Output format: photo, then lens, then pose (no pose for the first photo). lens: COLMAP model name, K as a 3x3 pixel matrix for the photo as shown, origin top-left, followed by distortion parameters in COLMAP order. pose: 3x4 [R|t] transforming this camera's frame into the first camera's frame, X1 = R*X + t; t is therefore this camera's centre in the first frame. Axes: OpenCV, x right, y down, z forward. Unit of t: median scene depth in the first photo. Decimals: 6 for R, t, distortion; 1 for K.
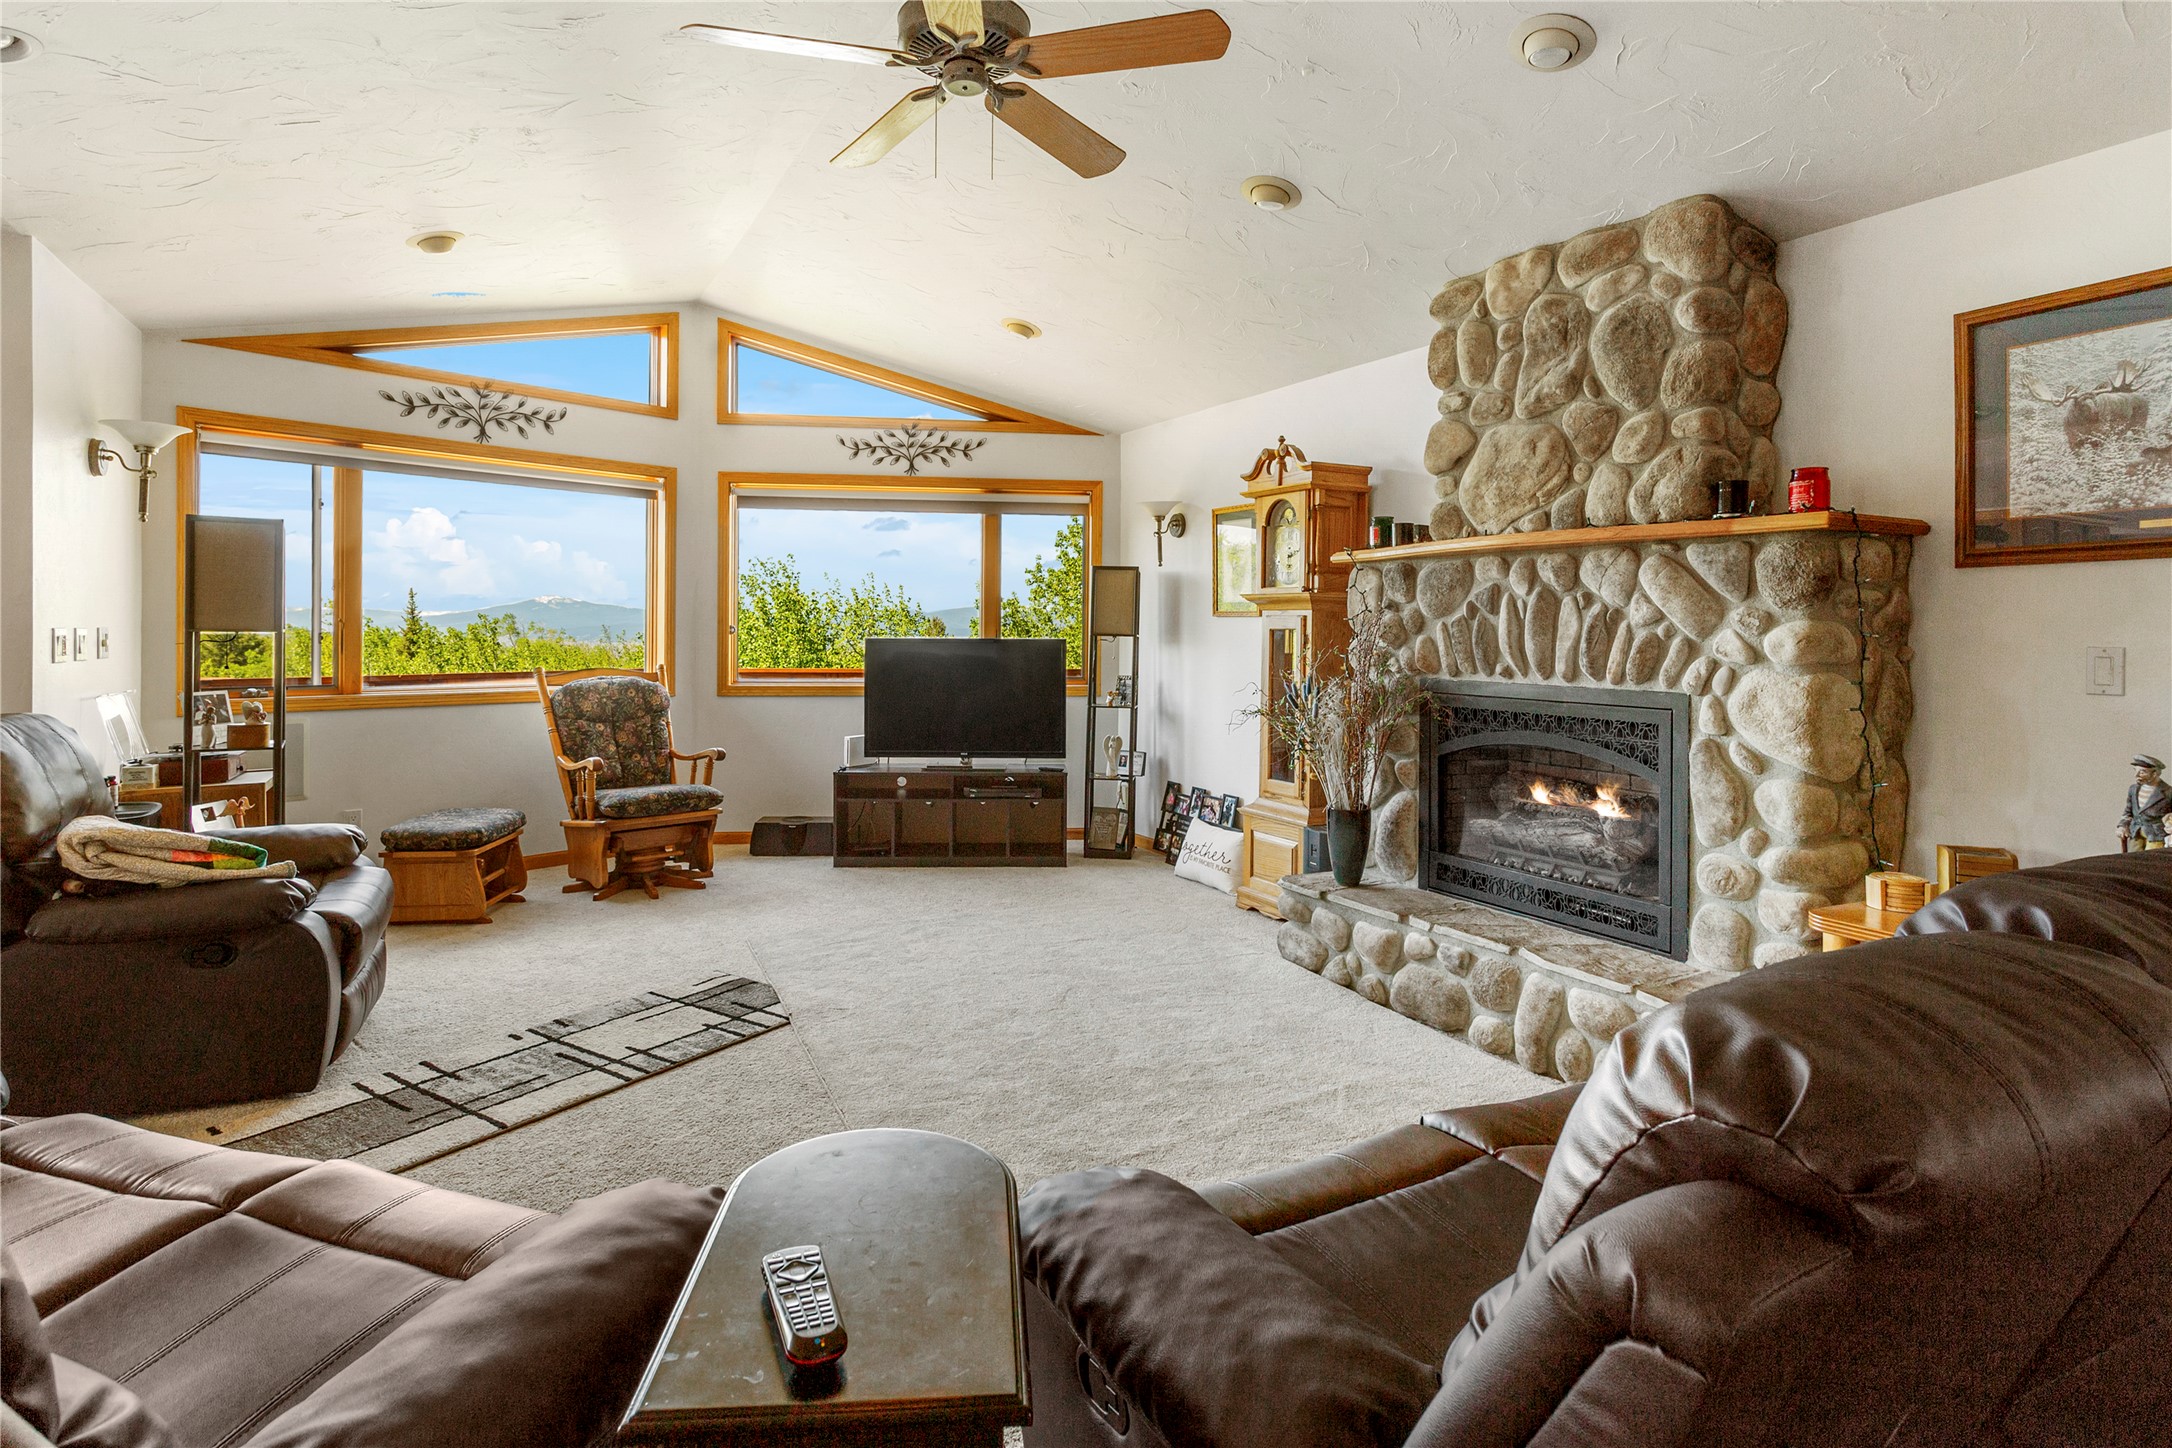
lens RADIAL K [[1131.5, 0, 1087.1], [0, 1131.5, 626.5], [0, 0, 1]] dist [0.008022, 0.000644]
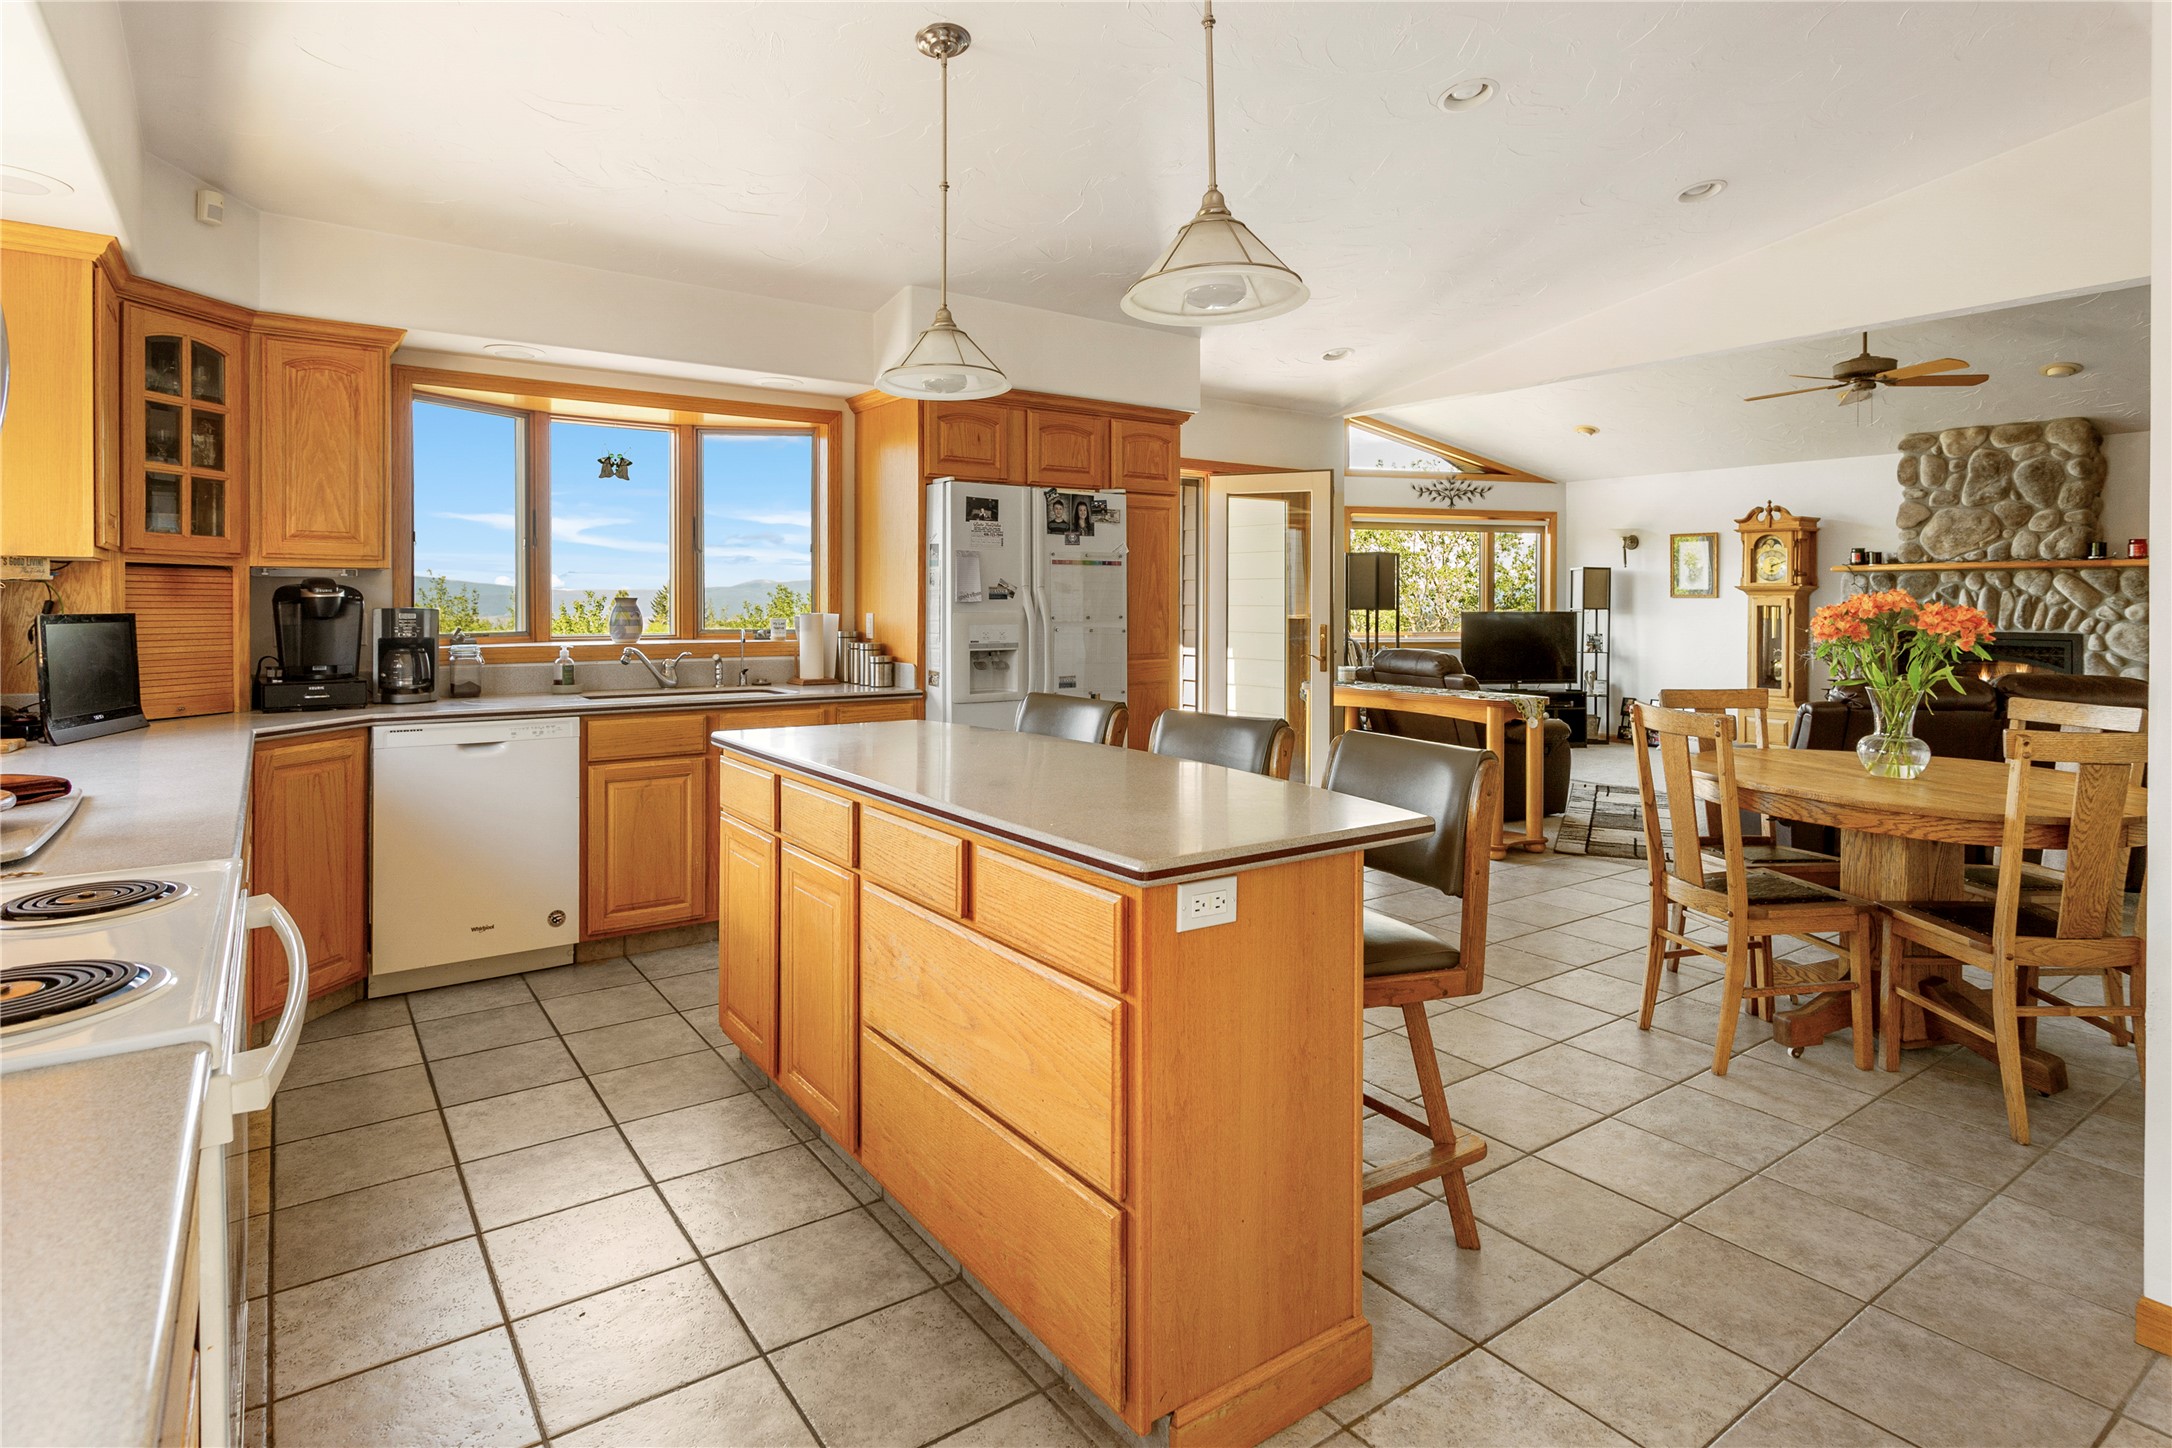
lens RADIAL K [[1132.0, 0, 1077.2], [0, 1132.0, 596.4], [0, 0, 1]] dist [0.002818, -0.000494]
pose [[0.992693, -0.002389, 0.120640, -1.304967], [0.002582, 0.999996, -0.001444, -0.014027], [-0.120636, 0.001745, 0.992695, -0.769793]]
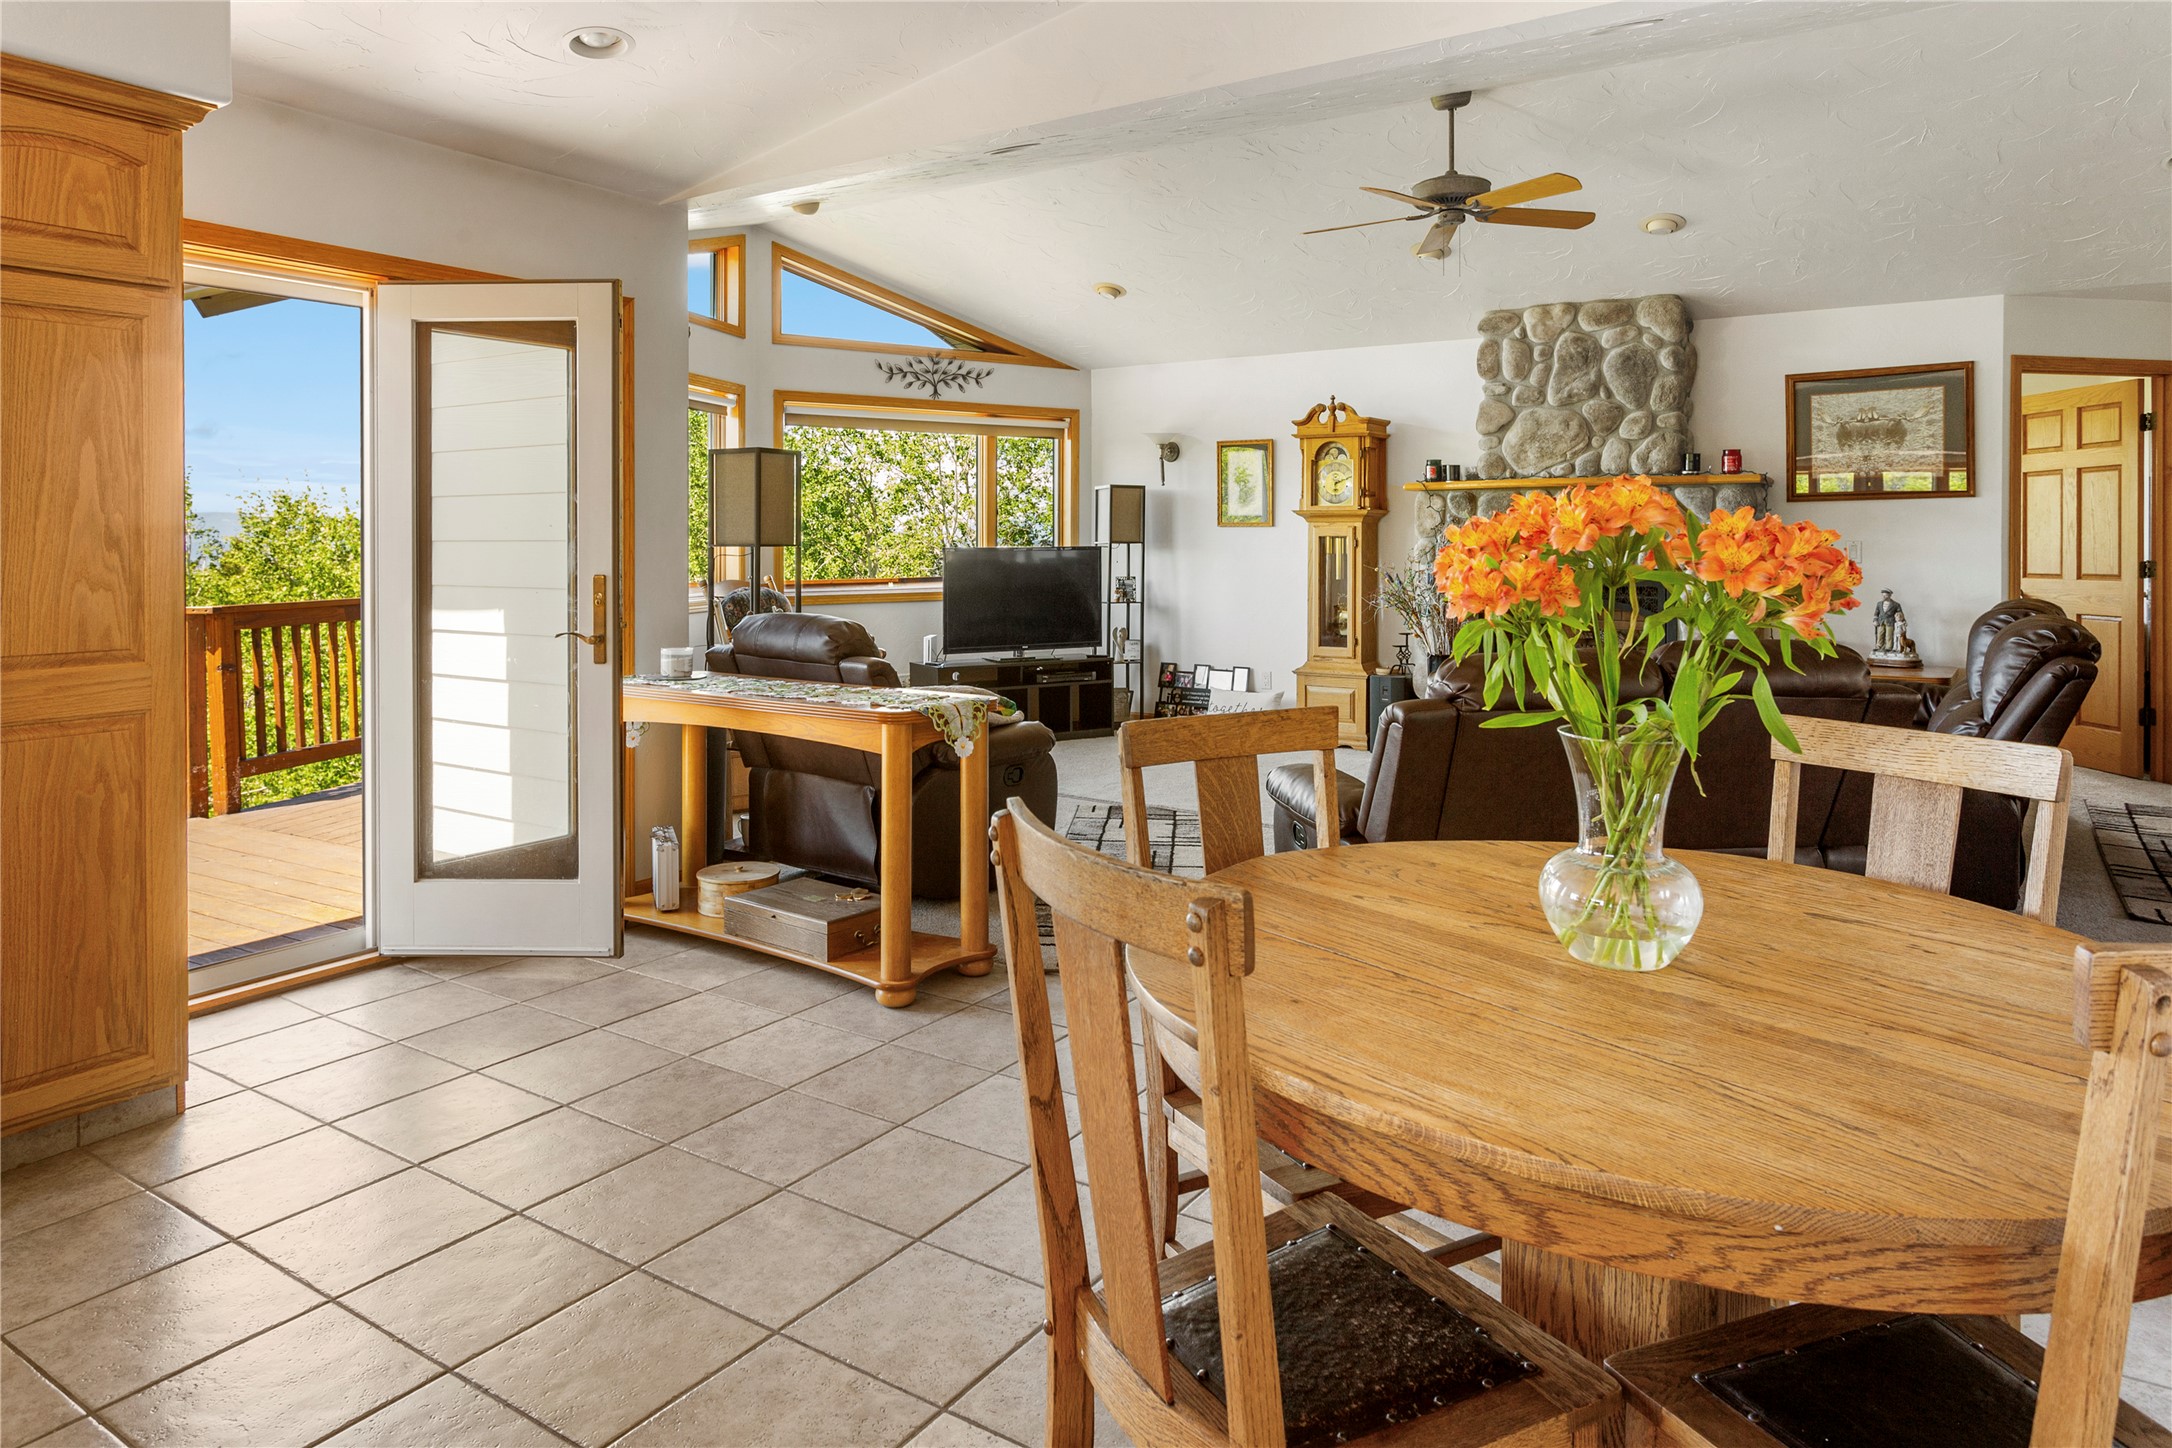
lens RADIAL K [[1356.8, 0, 1092.1], [0, 1356.8, 546.6], [0, 0, 1]] dist [-0.002554, -0.000064]
pose [[0.879828, -0.012009, 0.475140, -0.975199], [0.007754, 0.999910, 0.010915, -0.005821], [-0.475228, -0.005920, 0.879843, -0.348129]]
